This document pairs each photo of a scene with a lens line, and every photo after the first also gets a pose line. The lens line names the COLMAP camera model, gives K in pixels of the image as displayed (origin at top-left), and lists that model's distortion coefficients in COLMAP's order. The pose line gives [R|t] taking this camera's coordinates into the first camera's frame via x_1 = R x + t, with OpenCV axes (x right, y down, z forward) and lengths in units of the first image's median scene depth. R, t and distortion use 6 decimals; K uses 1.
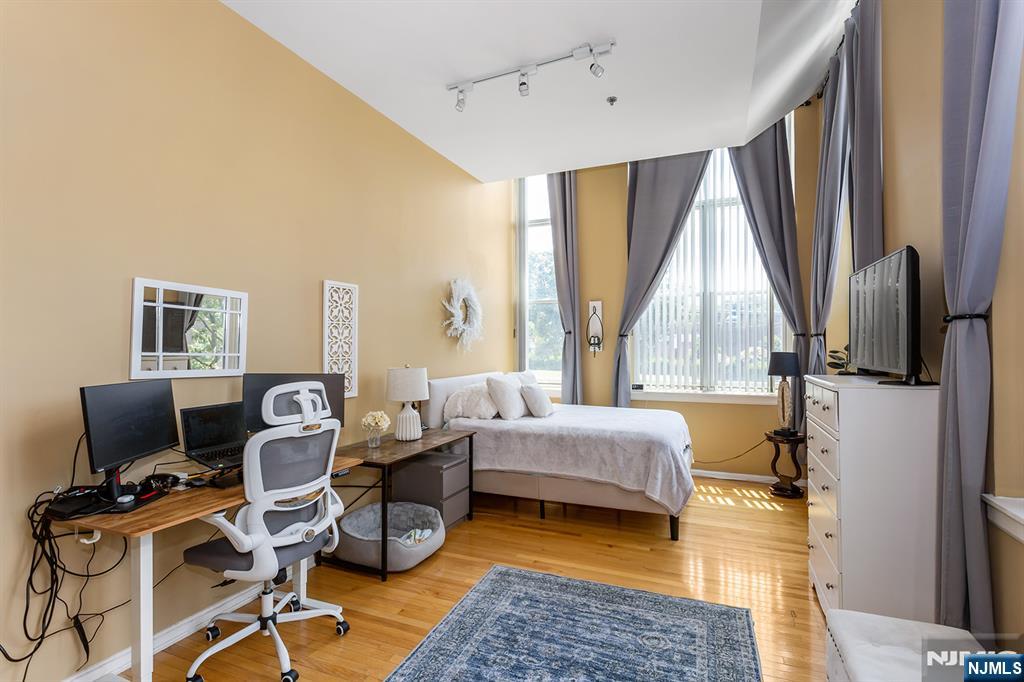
lens RADIAL K [[480.2, 0, 508.8], [0, 480.2, 345.1], [0, 0, 1]] dist [0.003532, 0.001021]
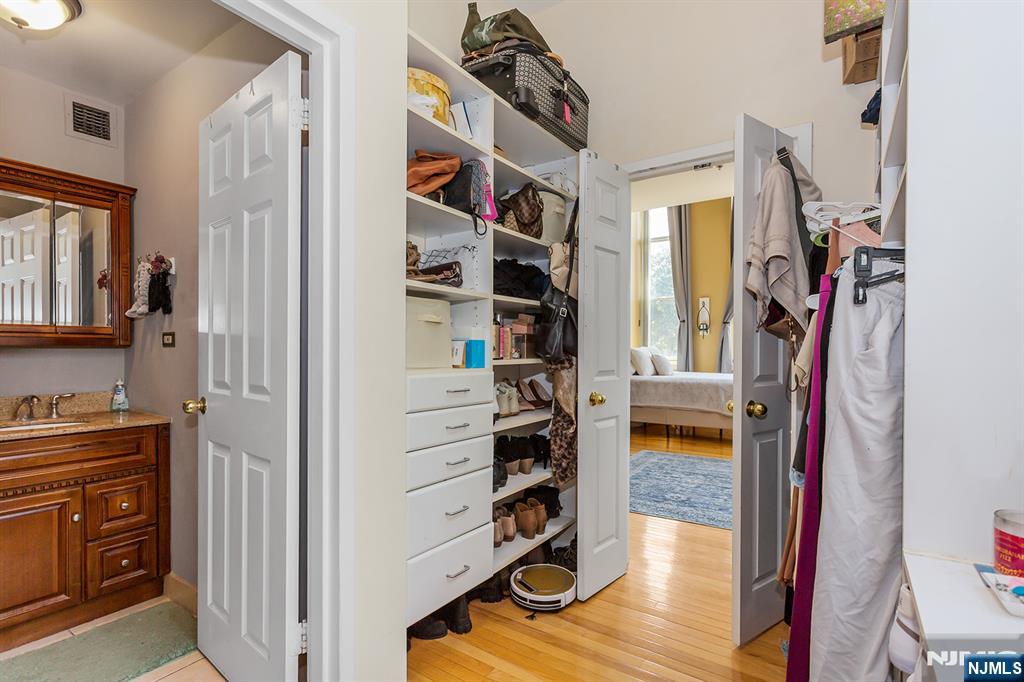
lens RADIAL K [[480.2, 0, 508.8], [0, 480.2, 345.1], [0, 0, 1]] dist [0.003532, 0.001021]
pose [[0.980028, 0.001928, -0.198851, -0.127476], [-0.003228, 0.999976, -0.006209, 0.075023], [0.198834, 0.006727, 0.980010, -0.620159]]
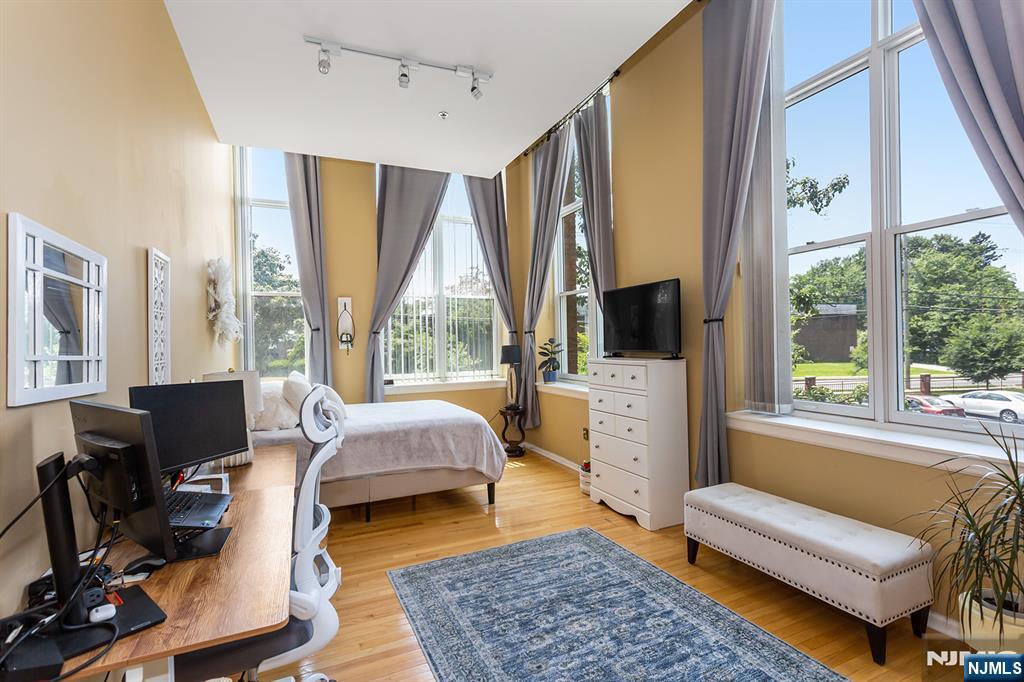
lens RADIAL K [[480.2, 0, 508.8], [0, 480.2, 345.1], [0, 0, 1]] dist [0.003532, 0.001021]
pose [[0.686060, -0.014830, 0.727394, -0.437372], [0.016280, 0.999855, 0.005030, 0.007646], [-0.727363, 0.008391, 0.686202, 0.135400]]
